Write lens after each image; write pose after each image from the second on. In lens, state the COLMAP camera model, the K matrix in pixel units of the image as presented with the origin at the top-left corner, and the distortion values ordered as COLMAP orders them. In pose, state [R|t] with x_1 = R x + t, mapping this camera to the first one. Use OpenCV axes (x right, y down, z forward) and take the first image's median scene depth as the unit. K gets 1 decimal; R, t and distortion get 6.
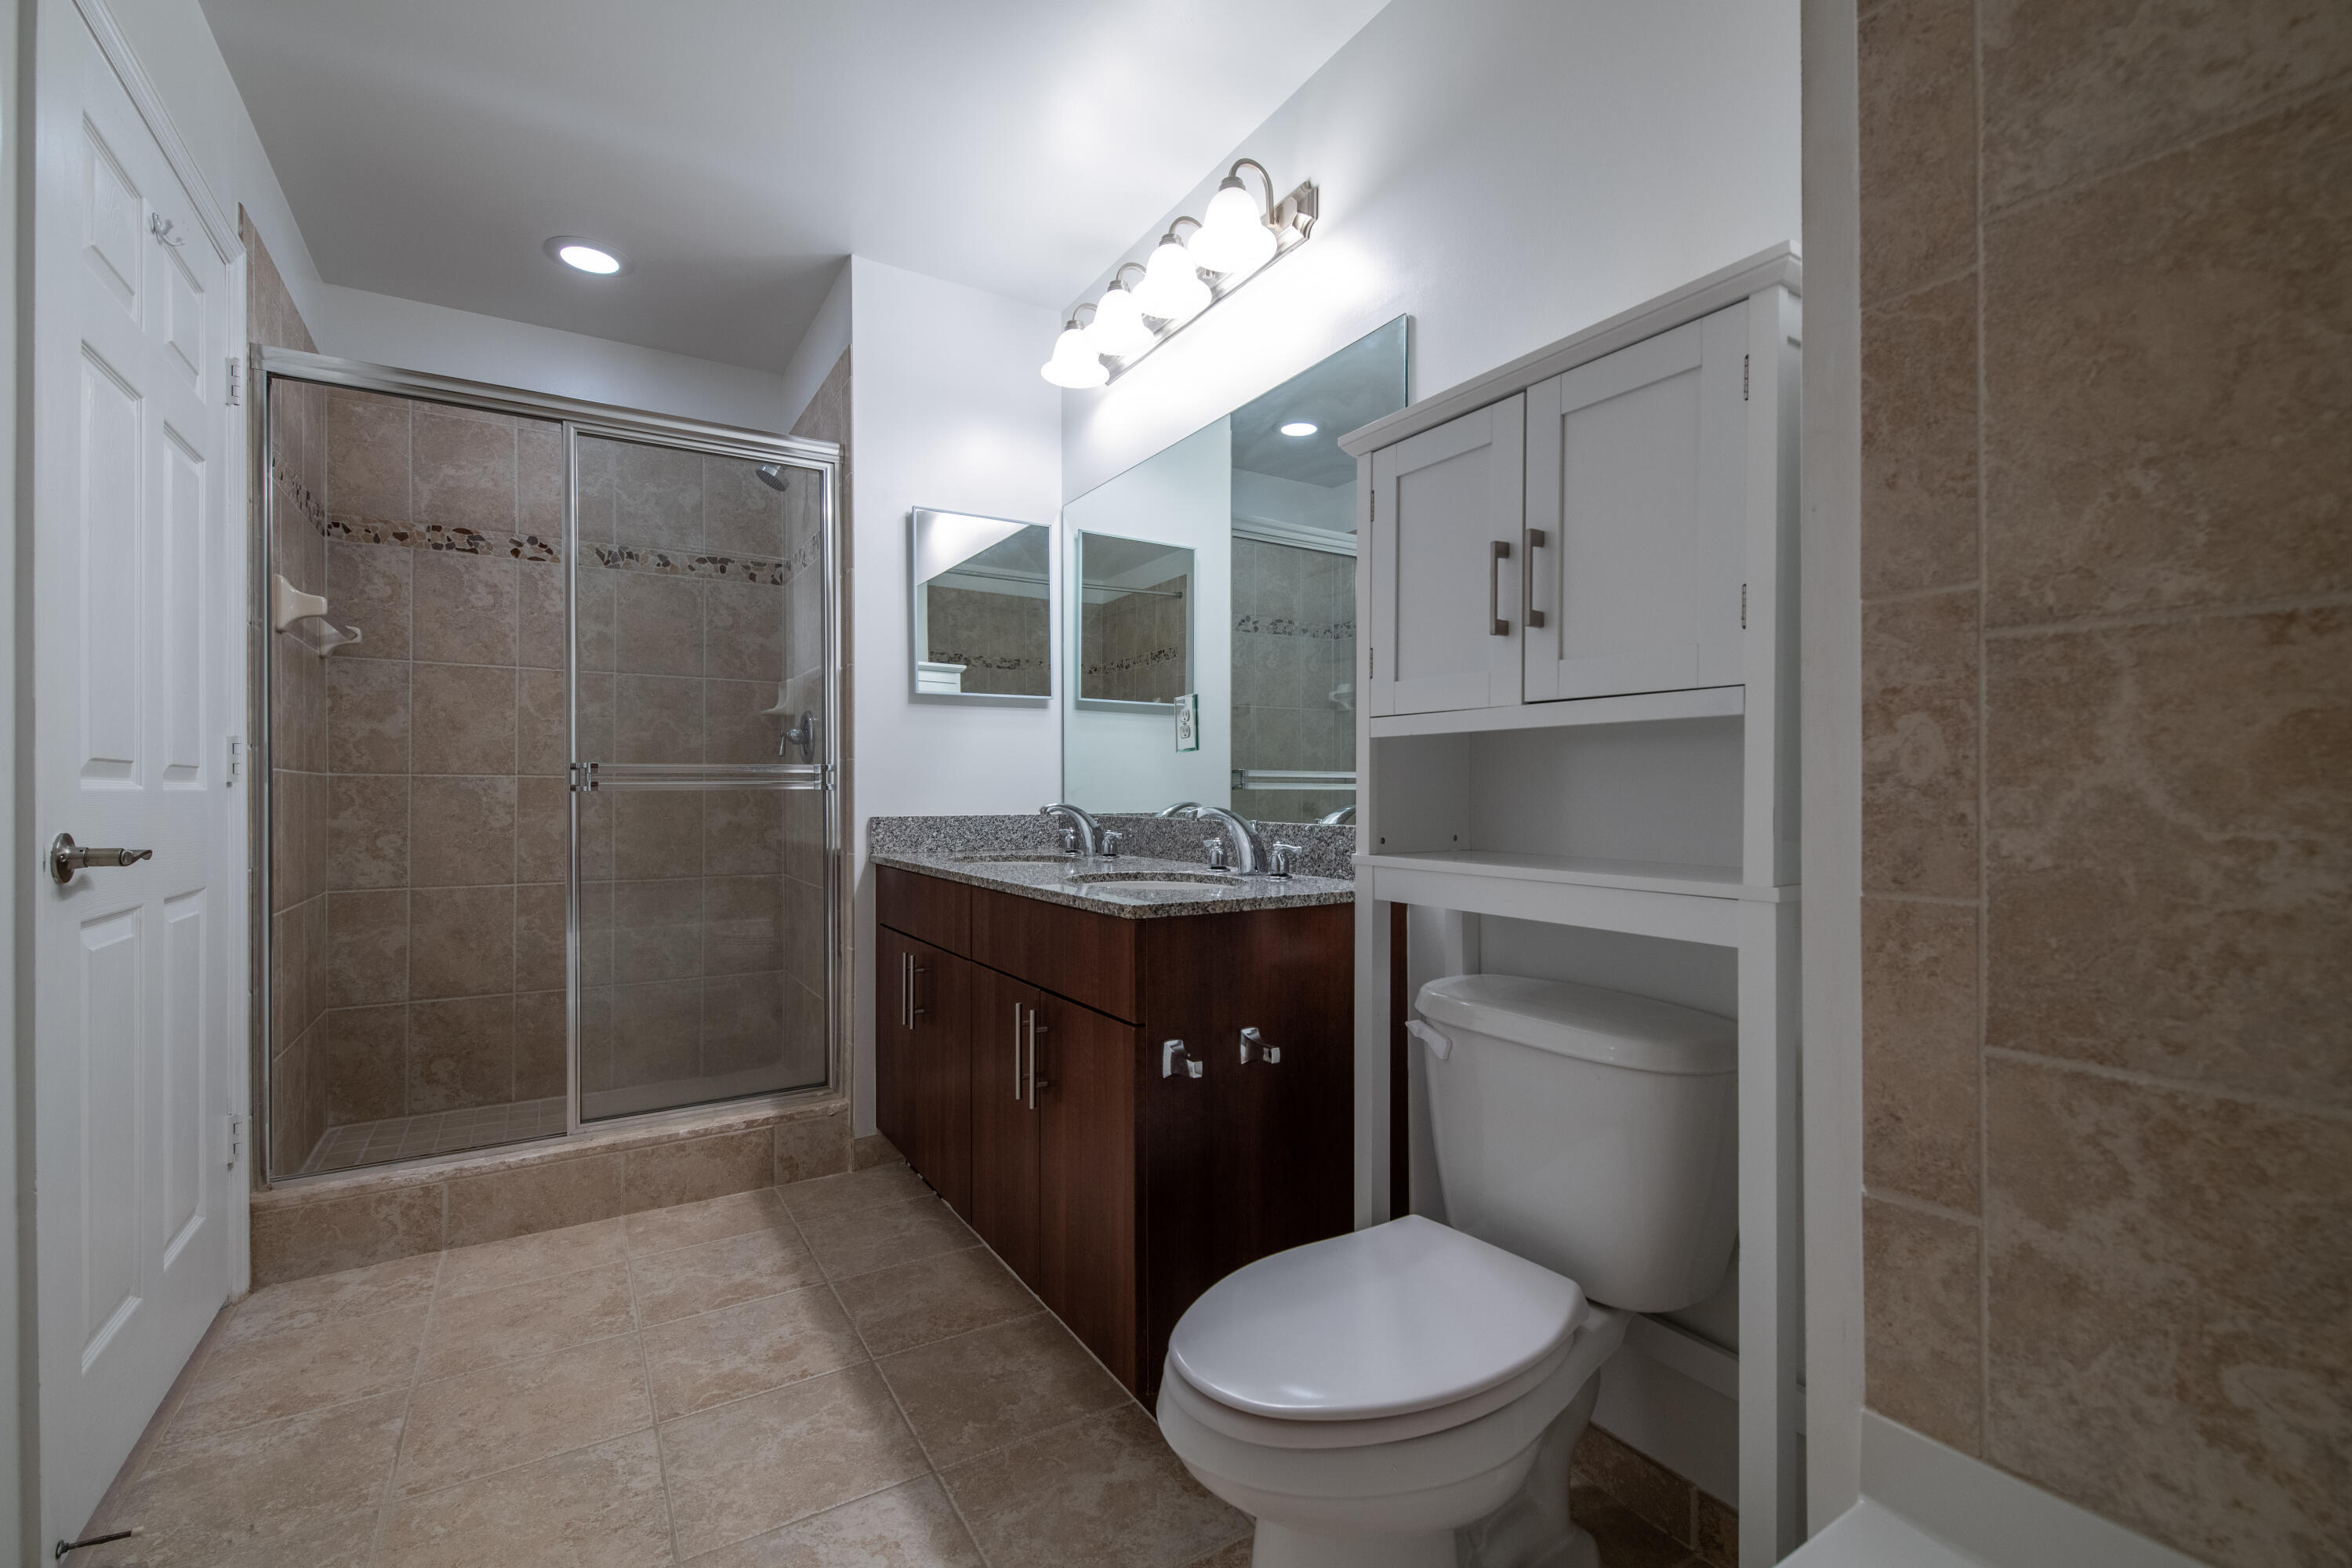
lens RADIAL K [[1048.1, 0, 1184.8], [0, 1048.1, 792.2], [0, 0, 1]] dist [0.004685, -0.002494]
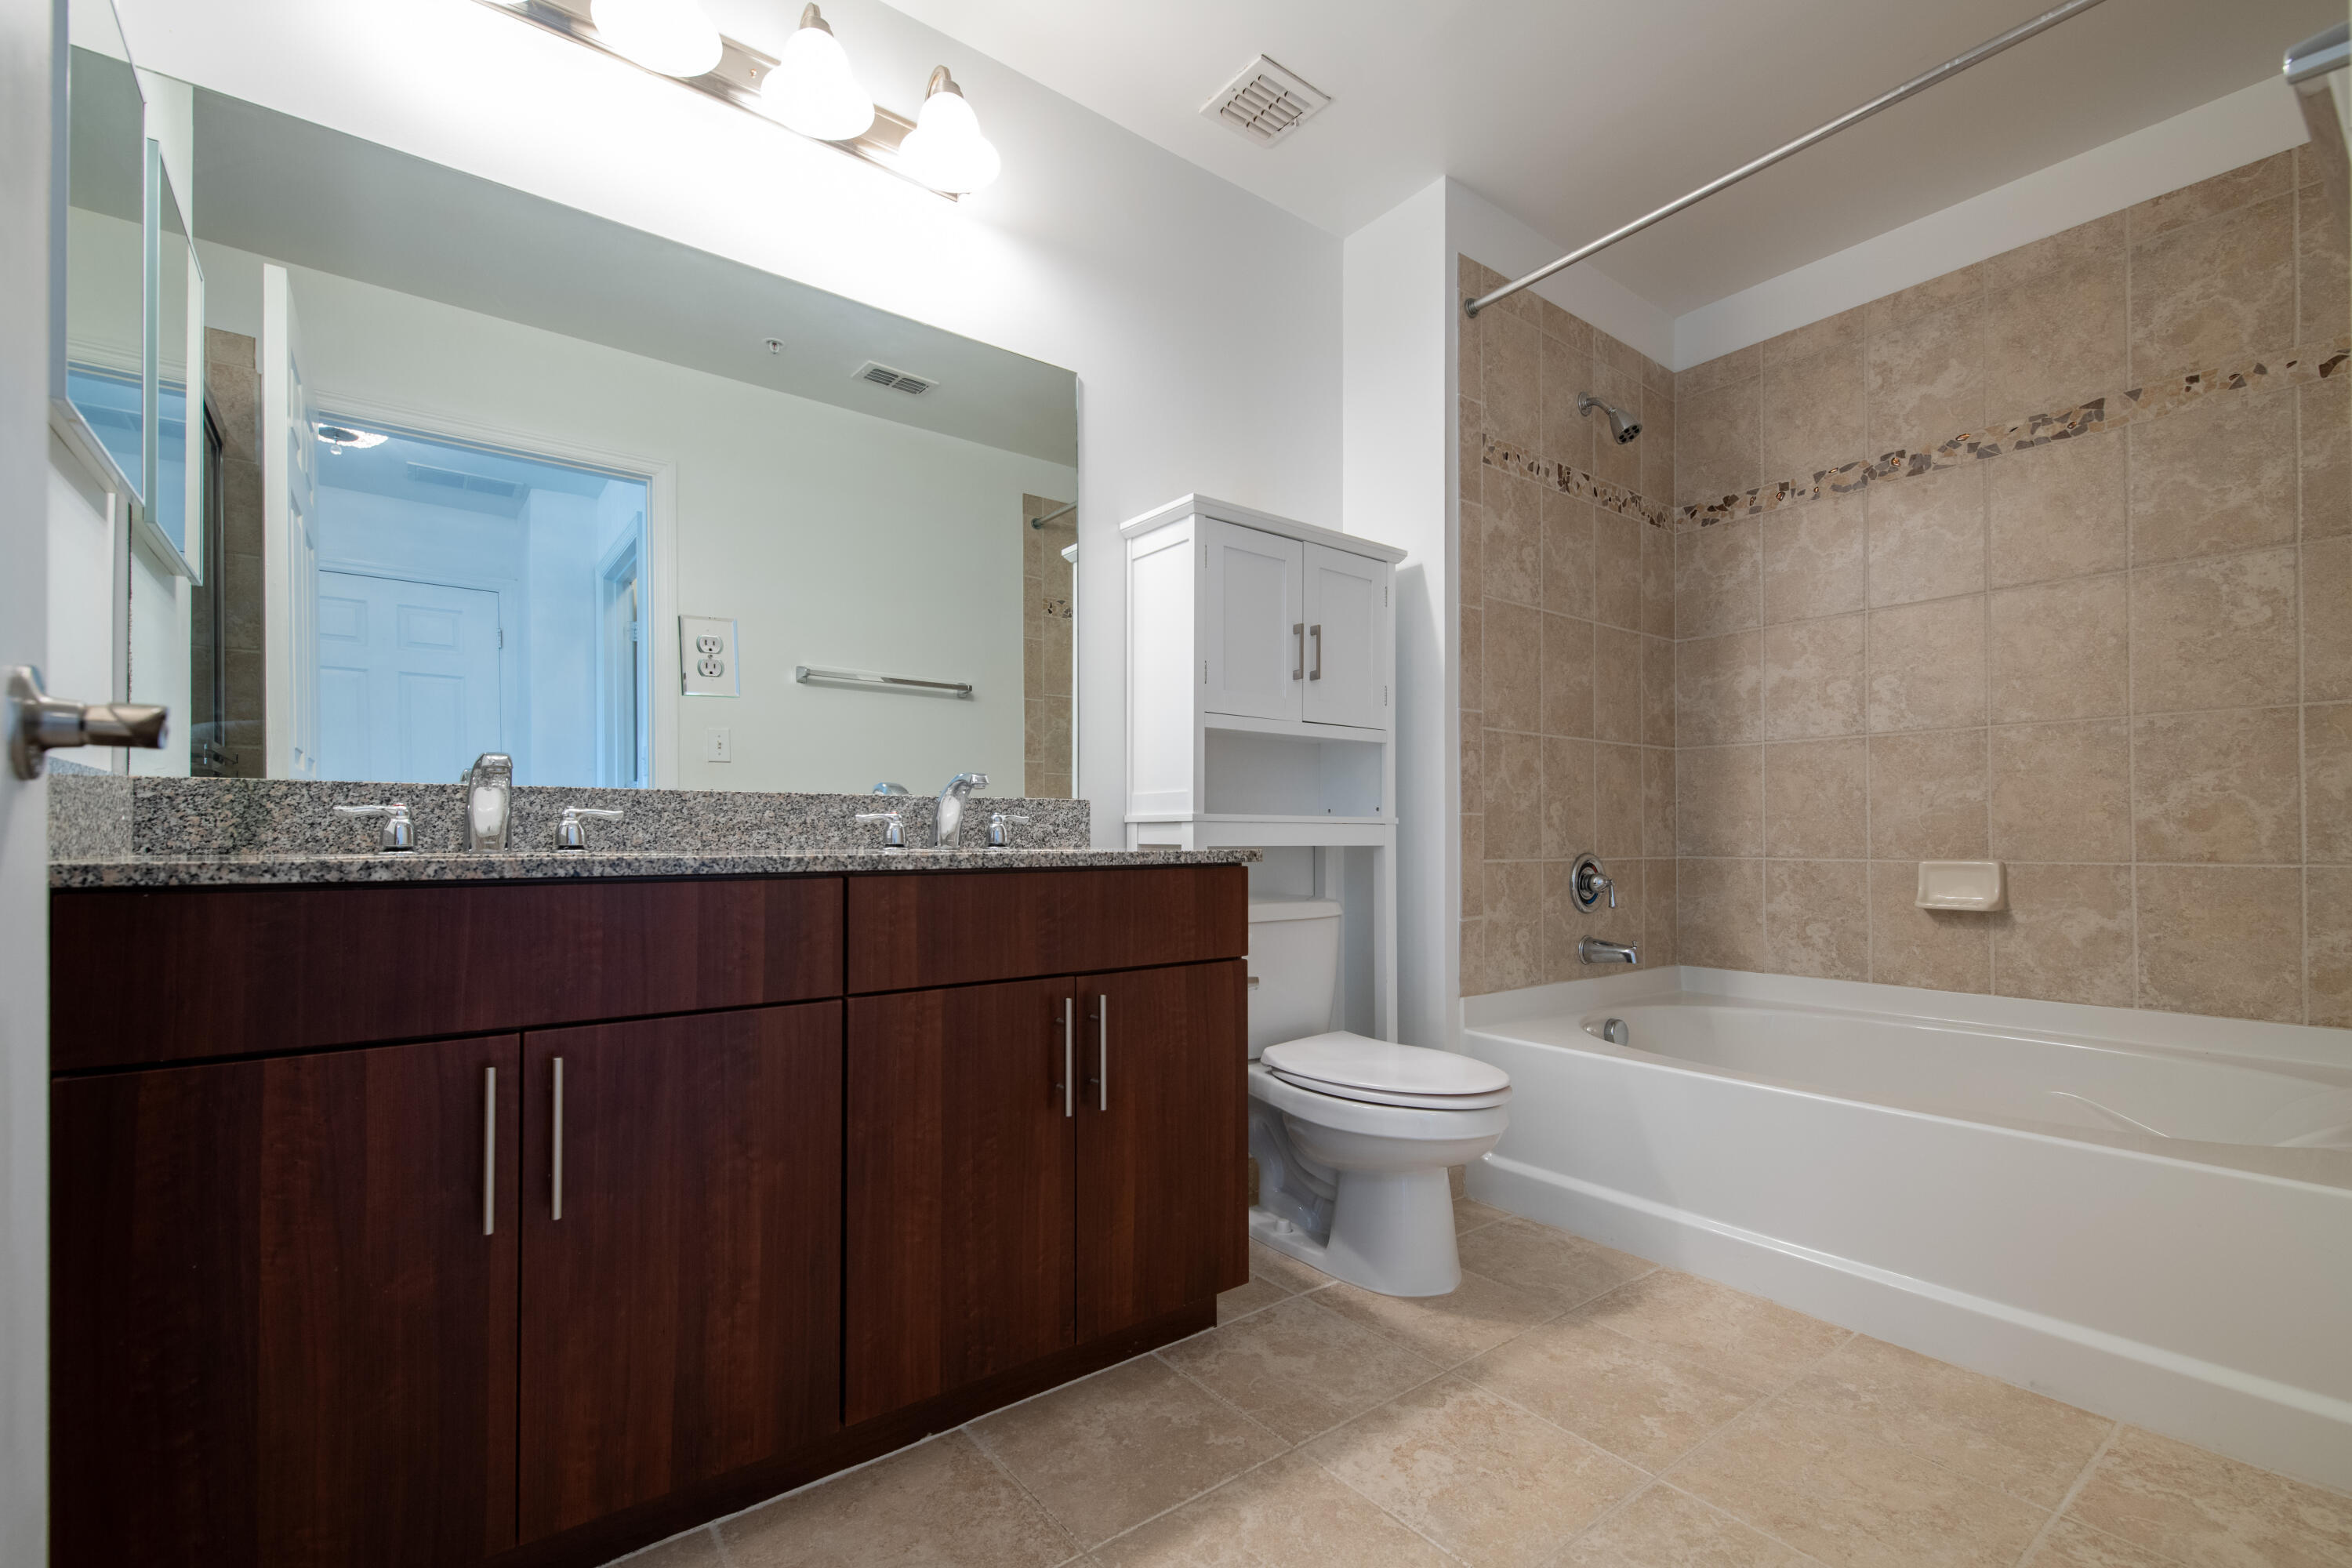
lens RADIAL K [[1048.1, 0, 1183.3], [0, 1048.1, 806.7], [0, 0, 1]] dist [0.004685, -0.002494]
pose [[-0.126391, 0.013446, 0.991889, -1.708628], [-0.004875, 0.999888, -0.014176, 0.102069], [-0.991969, -0.006627, -0.126311, 1.760622]]
